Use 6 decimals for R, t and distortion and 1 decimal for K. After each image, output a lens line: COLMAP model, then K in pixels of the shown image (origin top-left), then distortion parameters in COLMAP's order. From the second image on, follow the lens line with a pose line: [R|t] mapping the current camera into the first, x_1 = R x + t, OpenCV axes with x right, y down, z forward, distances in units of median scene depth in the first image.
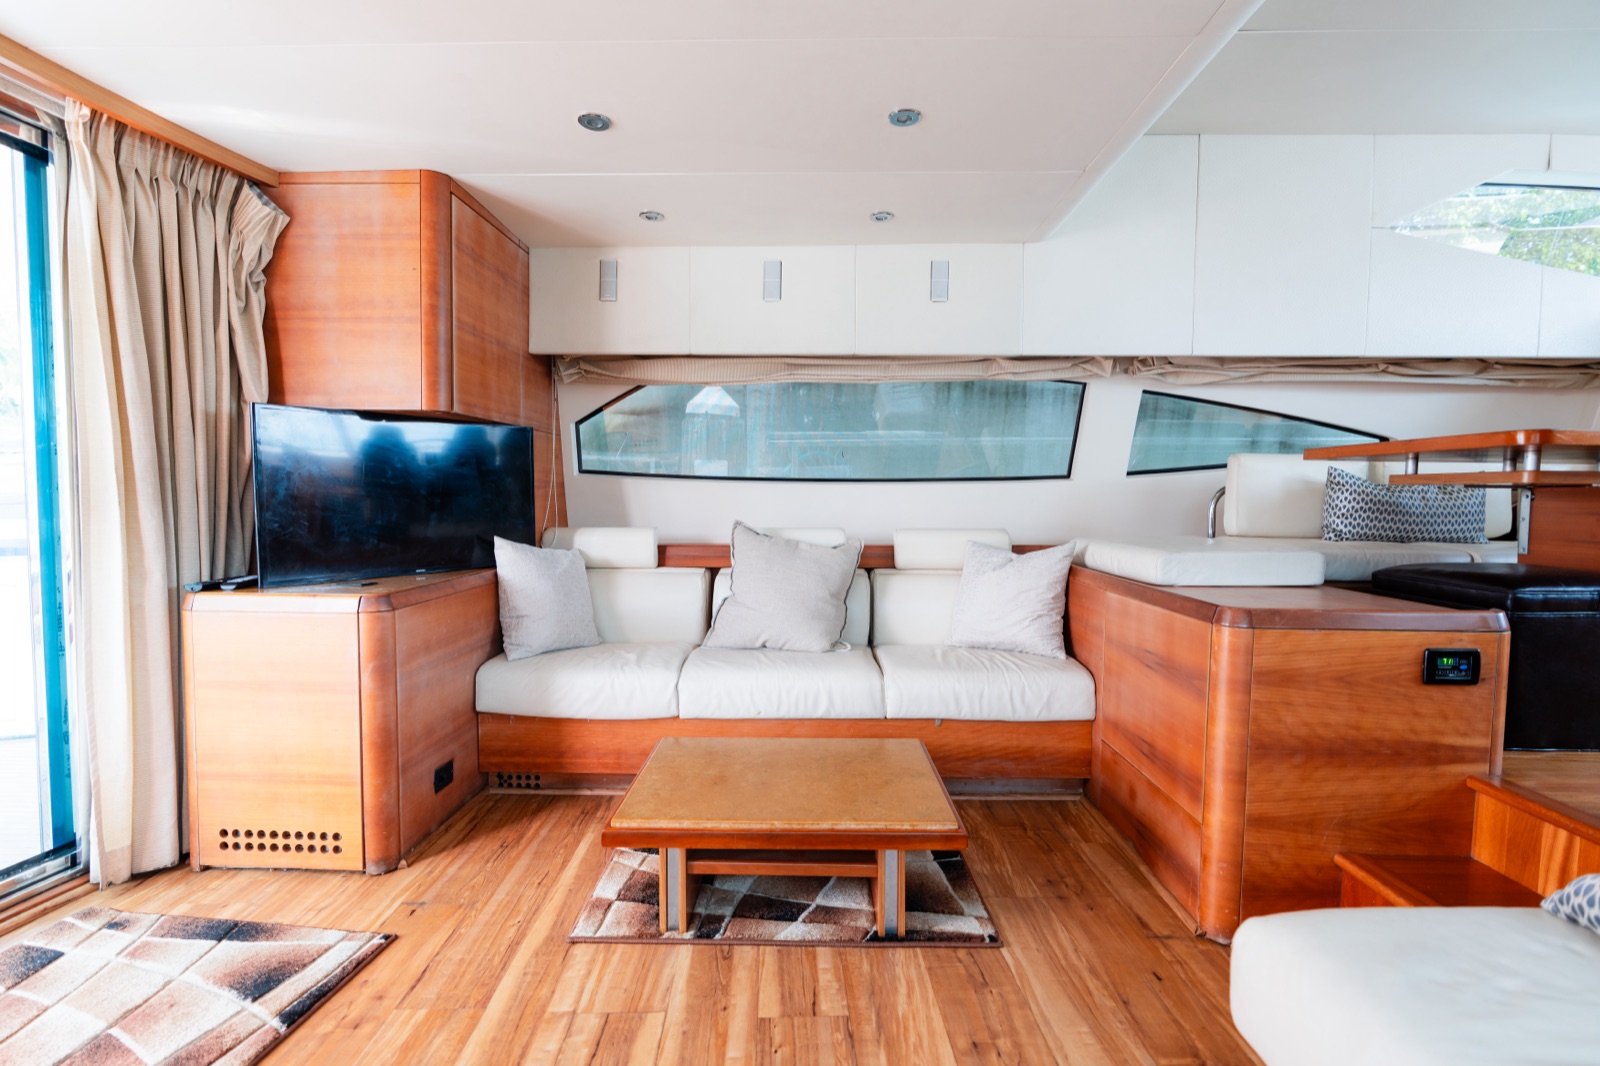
lens RADIAL K [[712.0, 0, 794.6], [0, 712.0, 531.5], [0, 0, 1]] dist [-0.004034, -0.000337]
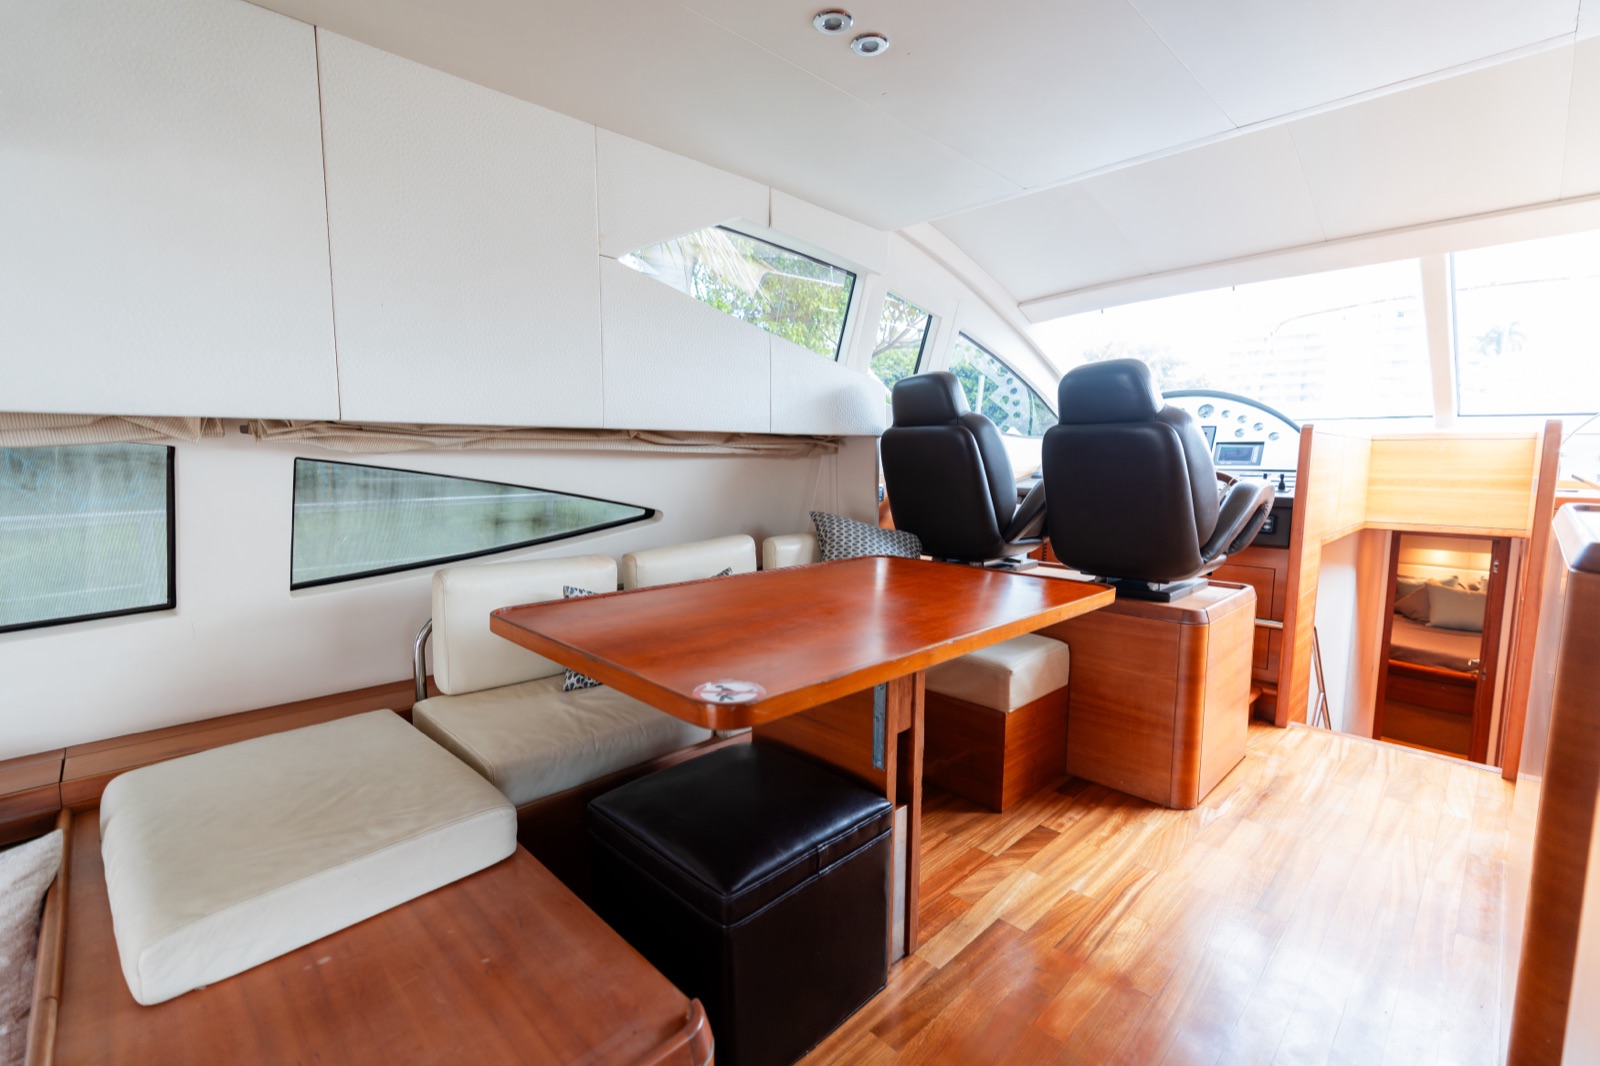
lens RADIAL K [[712.0, 0, 794.6], [0, 712.0, 531.5], [0, 0, 1]] dist [-0.004034, -0.000337]
pose [[0.696802, -0.083163, 0.712426, 0.384868], [0.040039, 0.996217, 0.077130, -0.181275], [-0.716145, -0.025220, 0.697496, 0.315096]]
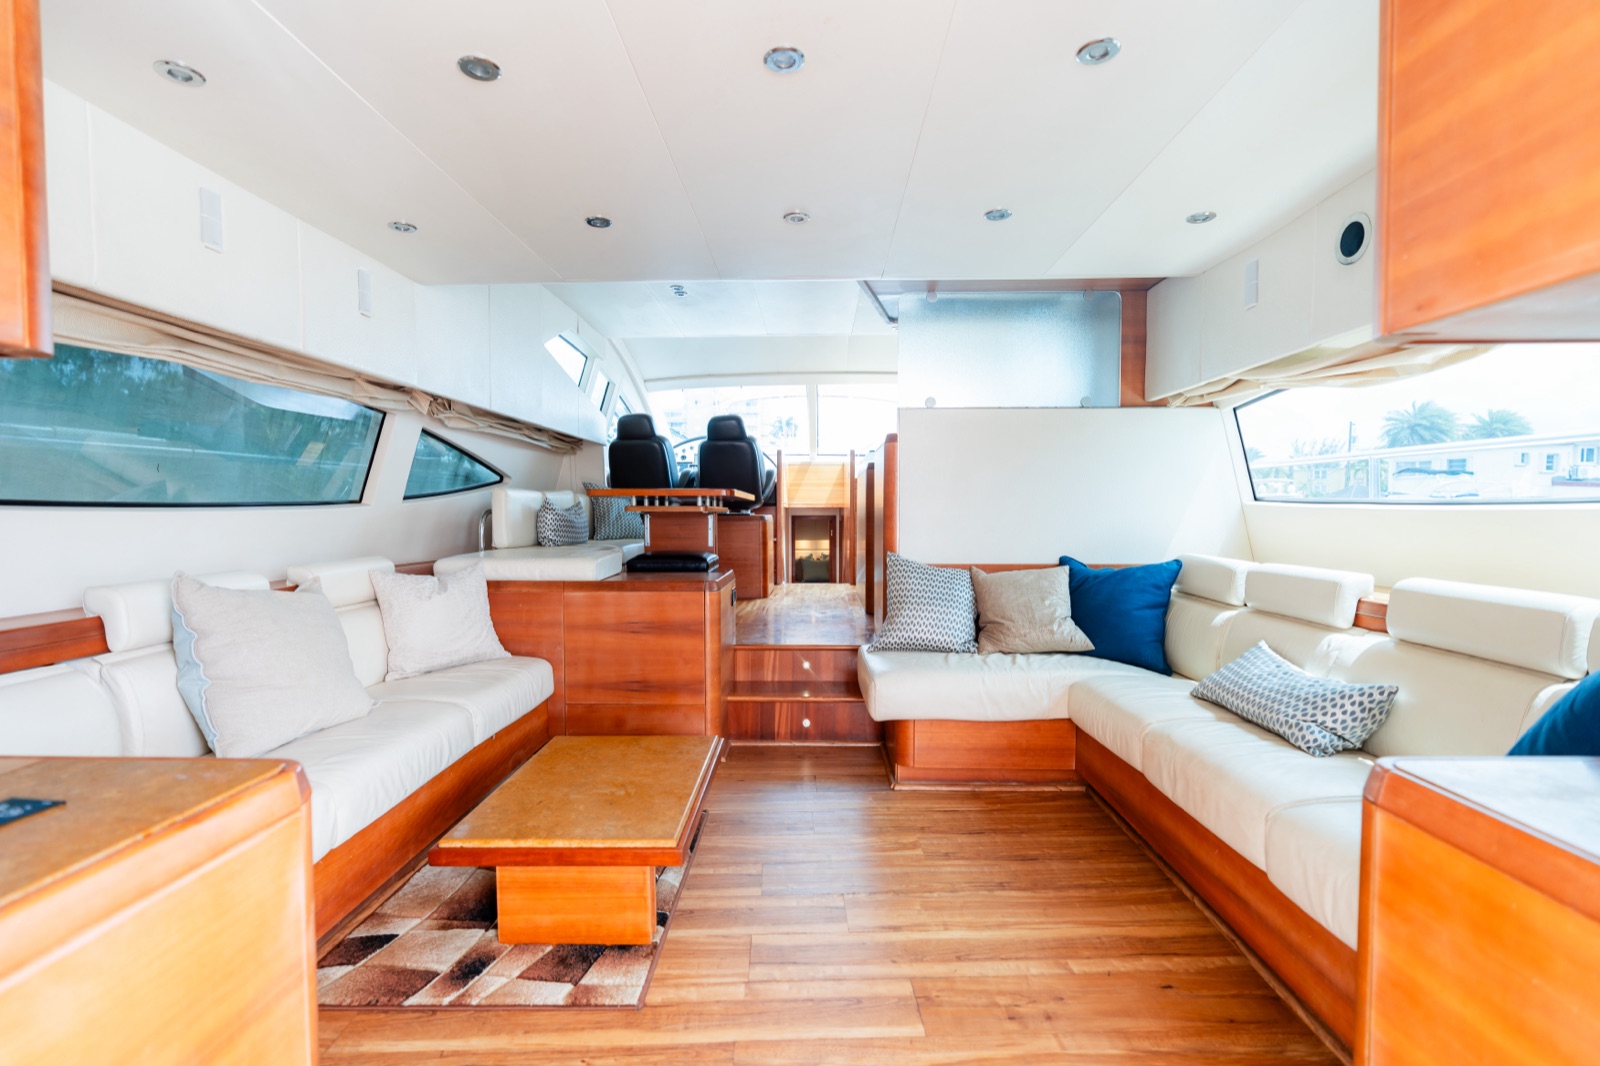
lens RADIAL K [[717.9, 0, 800.0], [0, 717.9, 533.0], [0, 0, 1]] dist [-0.000688, -0.000276]
pose [[0.000564, -0.038110, 0.999273, -0.722694], [0.055630, 0.997727, 0.038020, -0.042809], [-0.998451, 0.055568, 0.002682, 0.437709]]
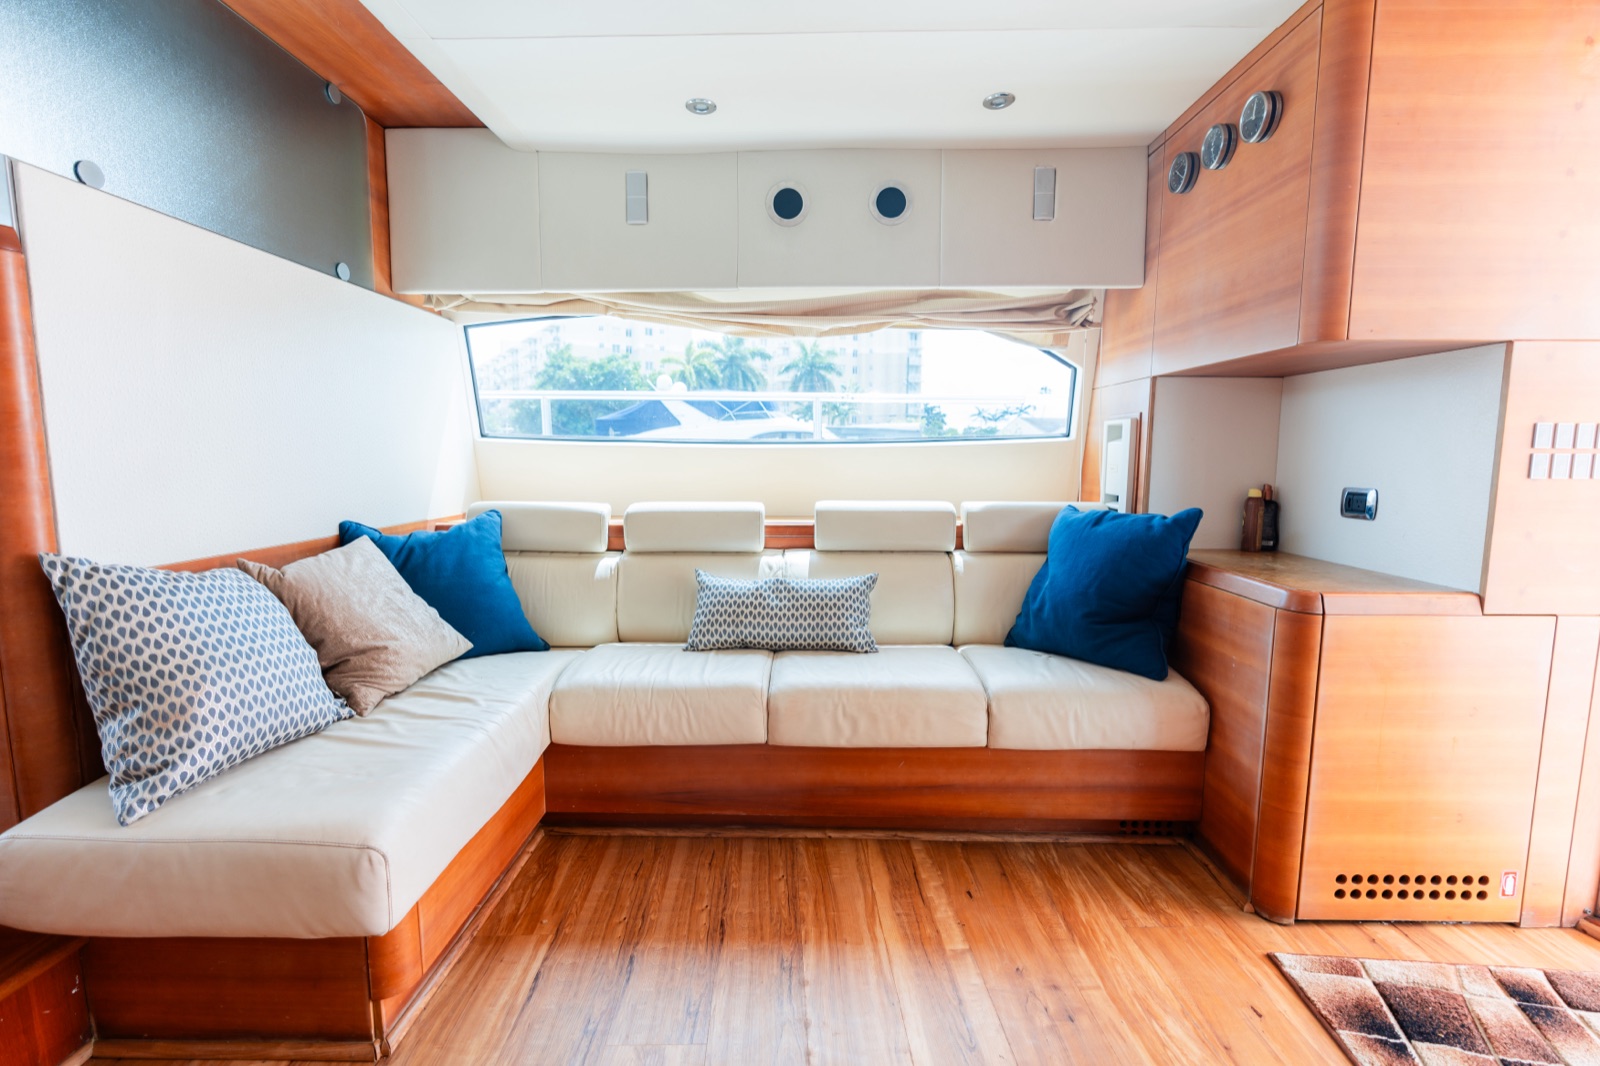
lens RADIAL K [[712.0, 0, 794.6], [0, 712.0, 531.5], [0, 0, 1]] dist [-0.004034, -0.000337]
pose [[-0.999984, -0.005664, -0.000271, -0.009882], [-0.005634, 0.986875, 0.161389, -0.044138], [-0.000646, 0.161388, -0.986891, 0.714803]]
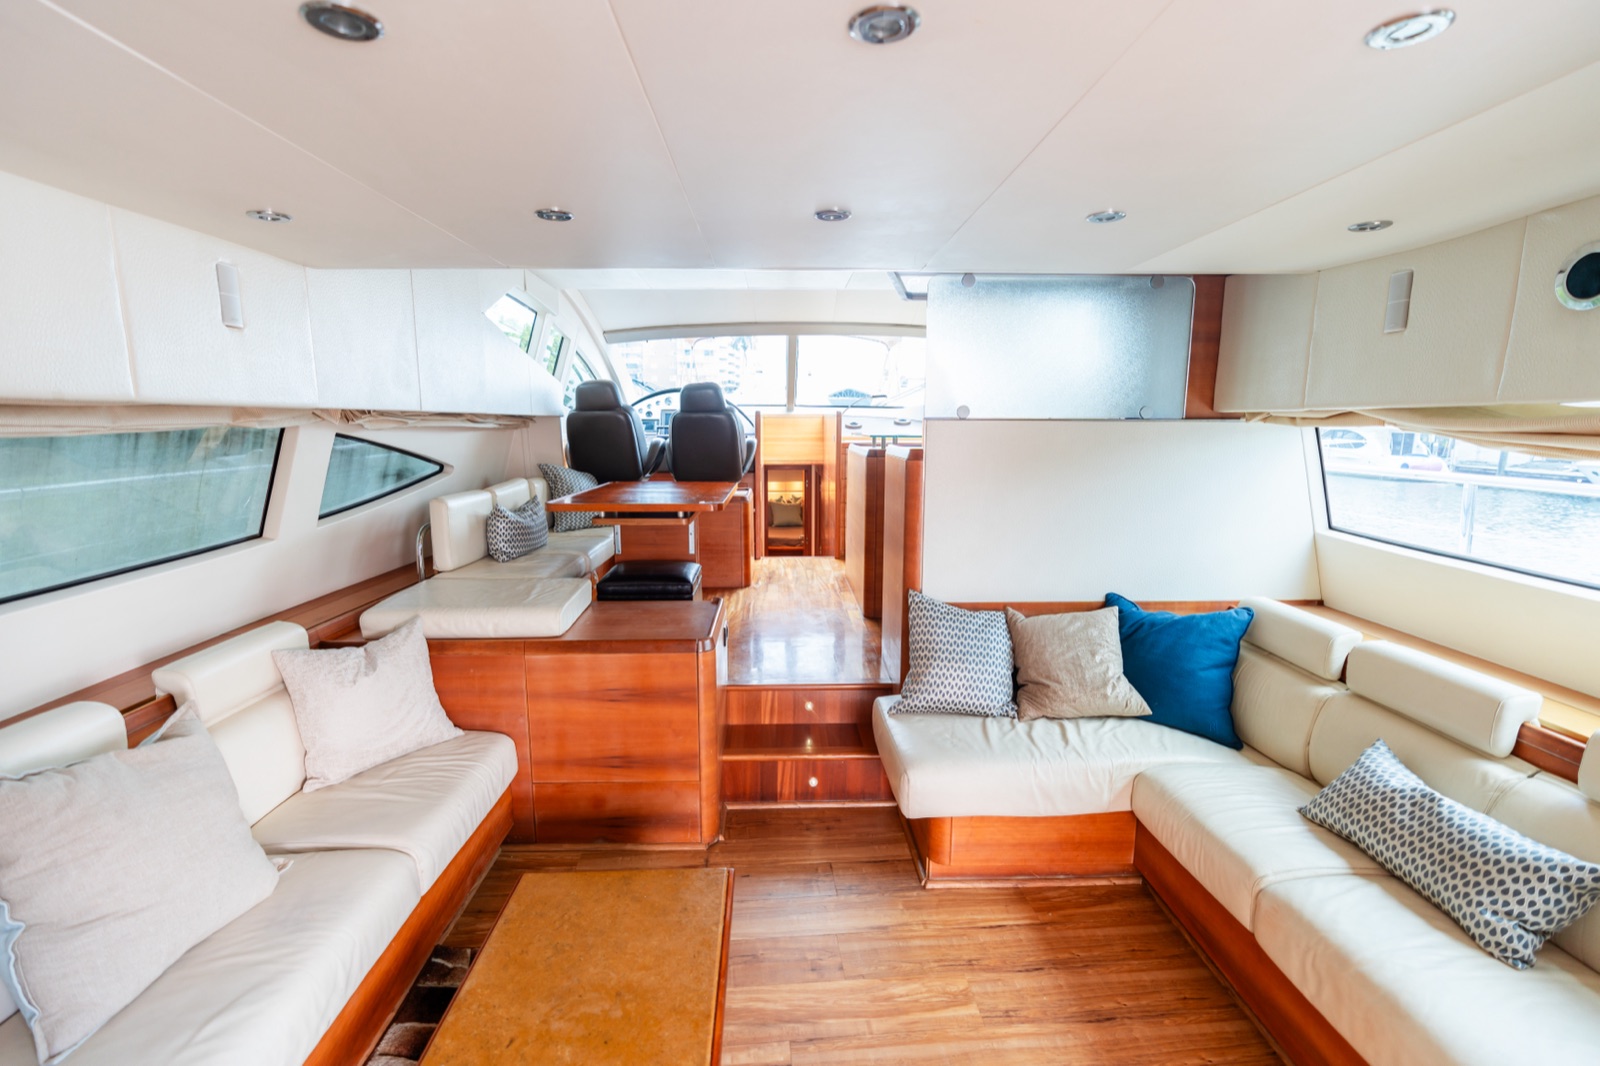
lens RADIAL K [[720.2, 0, 798.5], [0, 720.2, 532.3], [0, 0, 1]] dist [-0.001183, 0.000846]
pose [[-0.054294, -0.155437, 0.986353, -0.521119], [0.053587, 0.985933, 0.158321, -0.204273], [-0.997086, 0.061452, -0.045200, 0.493363]]
